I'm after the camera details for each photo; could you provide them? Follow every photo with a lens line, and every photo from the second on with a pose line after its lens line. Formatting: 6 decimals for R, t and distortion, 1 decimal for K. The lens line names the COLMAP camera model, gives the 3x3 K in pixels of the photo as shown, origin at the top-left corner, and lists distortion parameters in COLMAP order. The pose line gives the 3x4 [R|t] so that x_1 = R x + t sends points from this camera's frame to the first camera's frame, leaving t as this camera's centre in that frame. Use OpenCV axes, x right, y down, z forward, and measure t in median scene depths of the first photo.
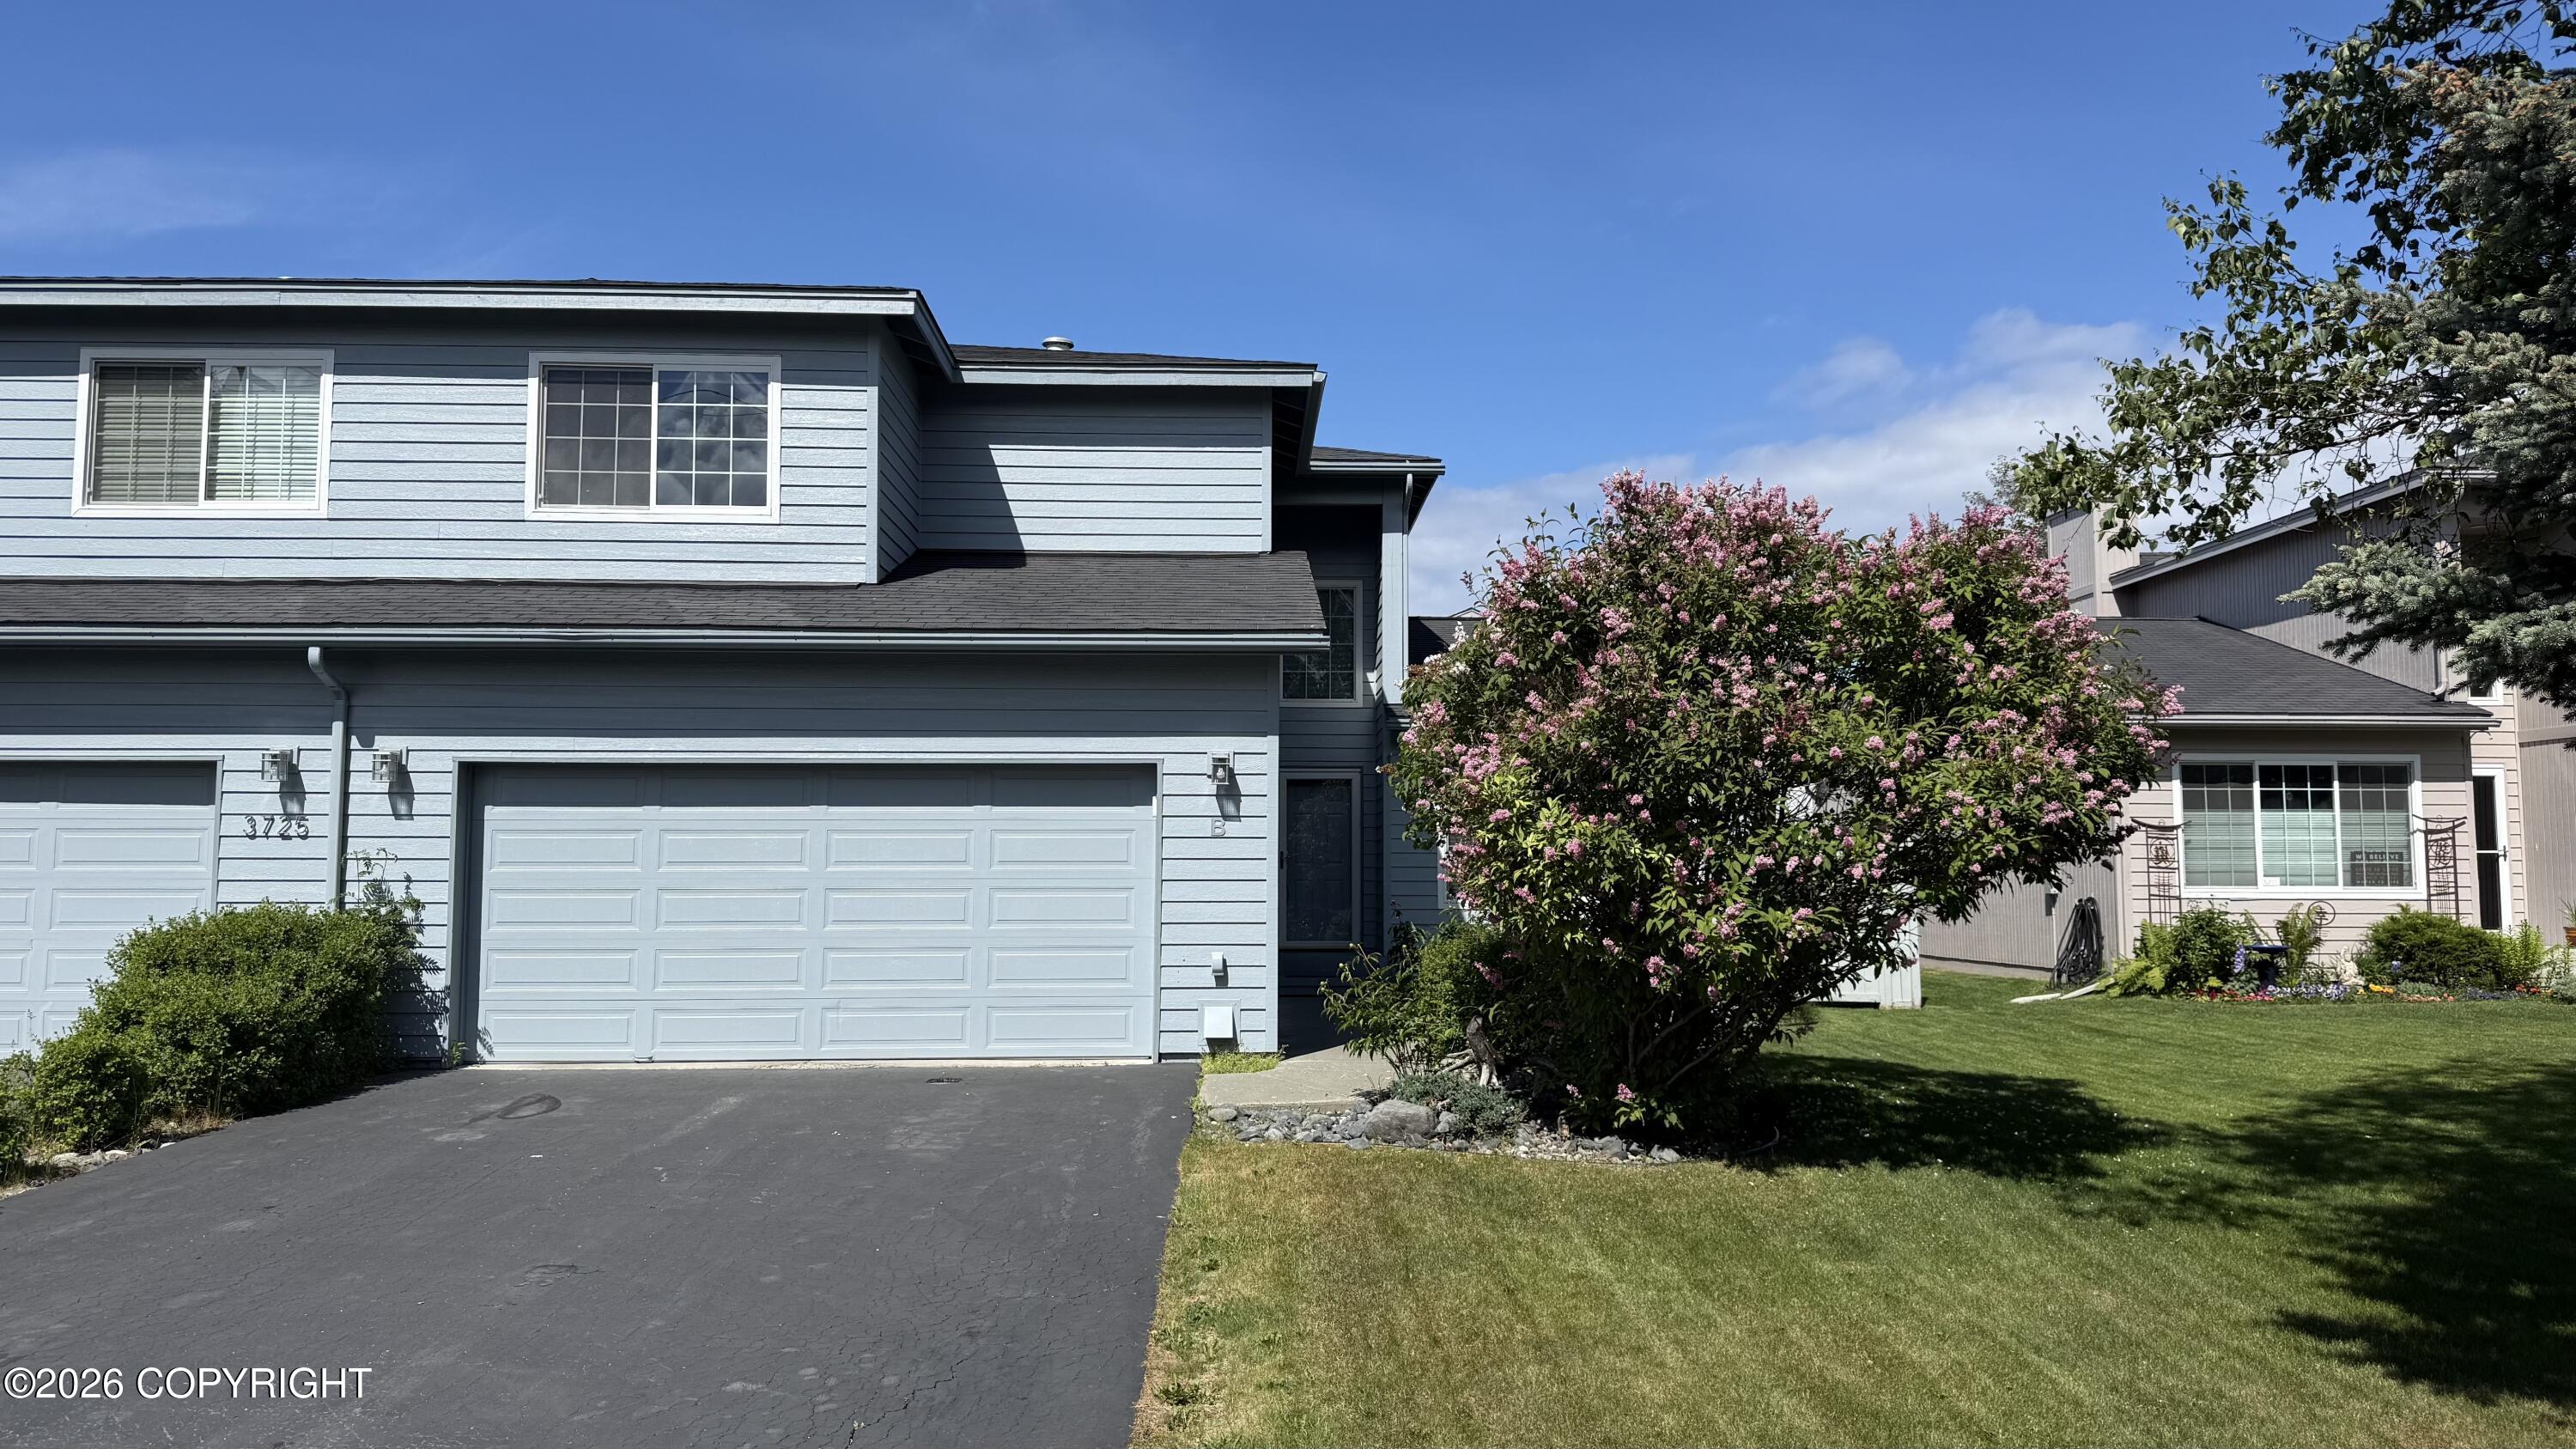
lens RADIAL K [[1901.1, 0, 1296.1], [0, 1901.1, 723.6], [0, 0, 1]] dist [0.135513, -0.210075]
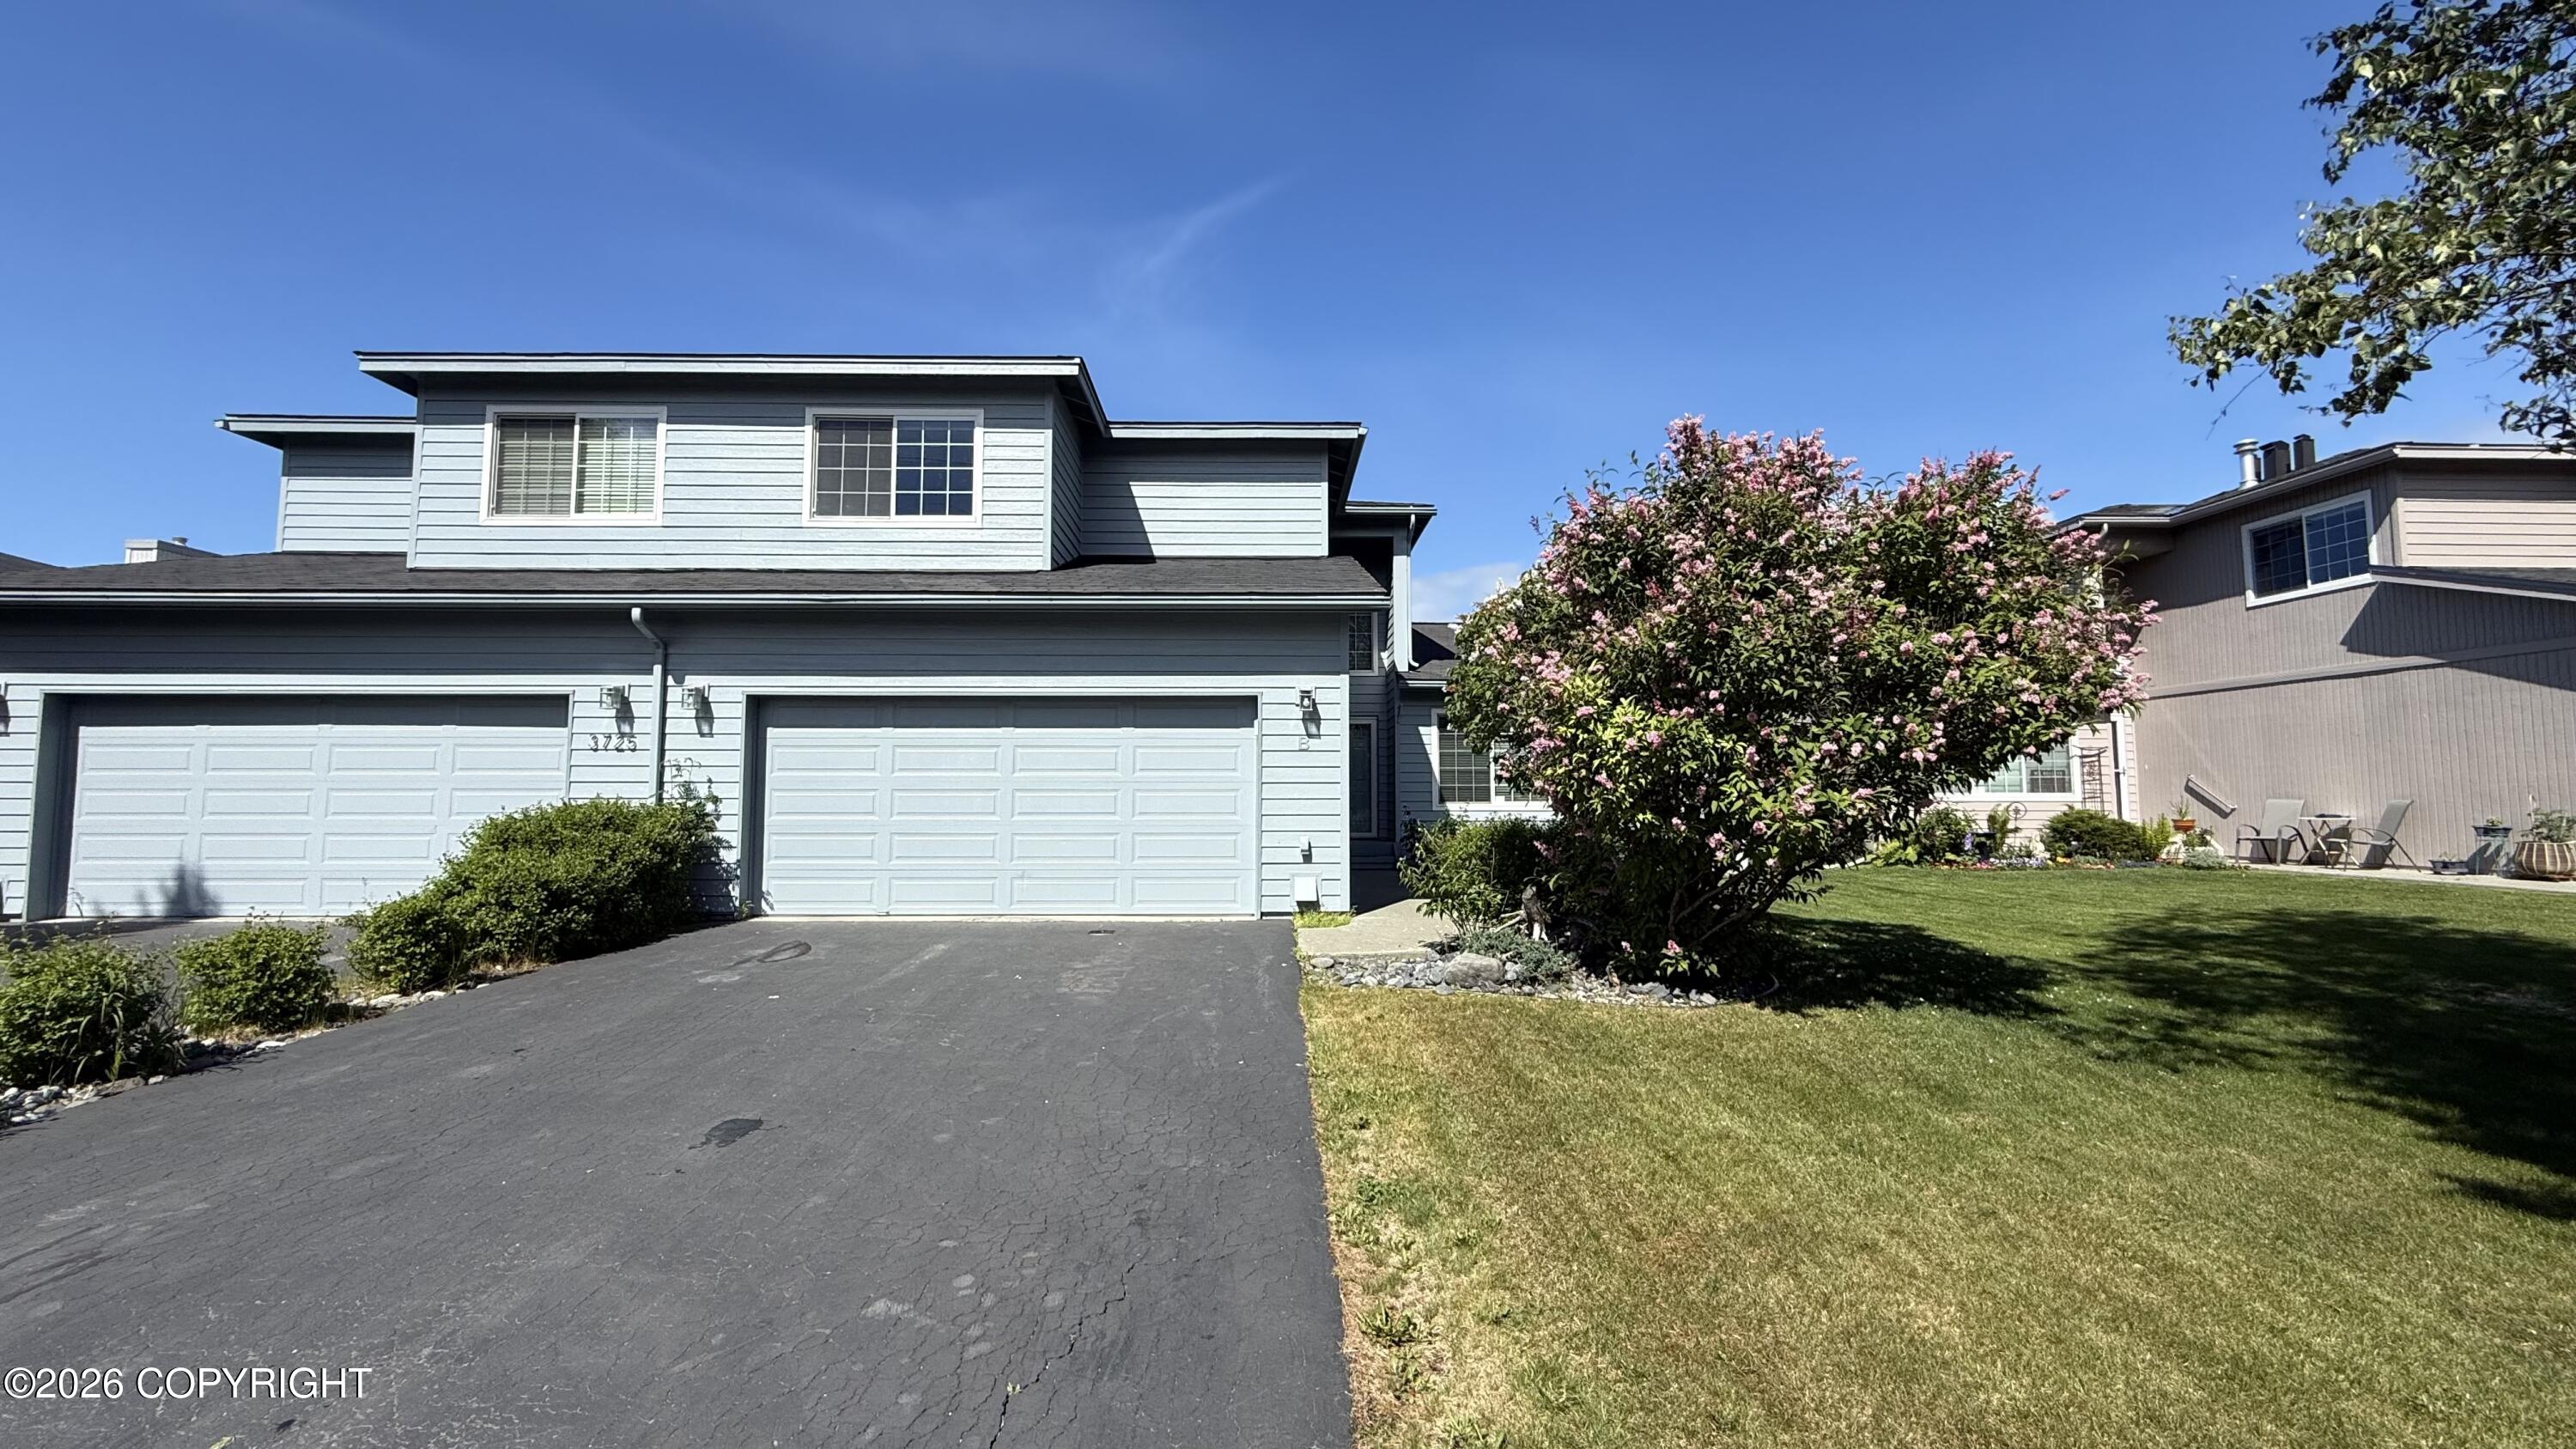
lens RADIAL K [[1029.4, 0, 1283.3], [0, 1029.4, 724.6], [0, 0, 1]] dist [0.000403, 0.000007]
pose [[0.999998, -0.001719, -0.000597, -0.055430], [0.001720, 0.999998, 0.001136, 0.040760], [0.000595, -0.001137, 0.999999, 0.280329]]
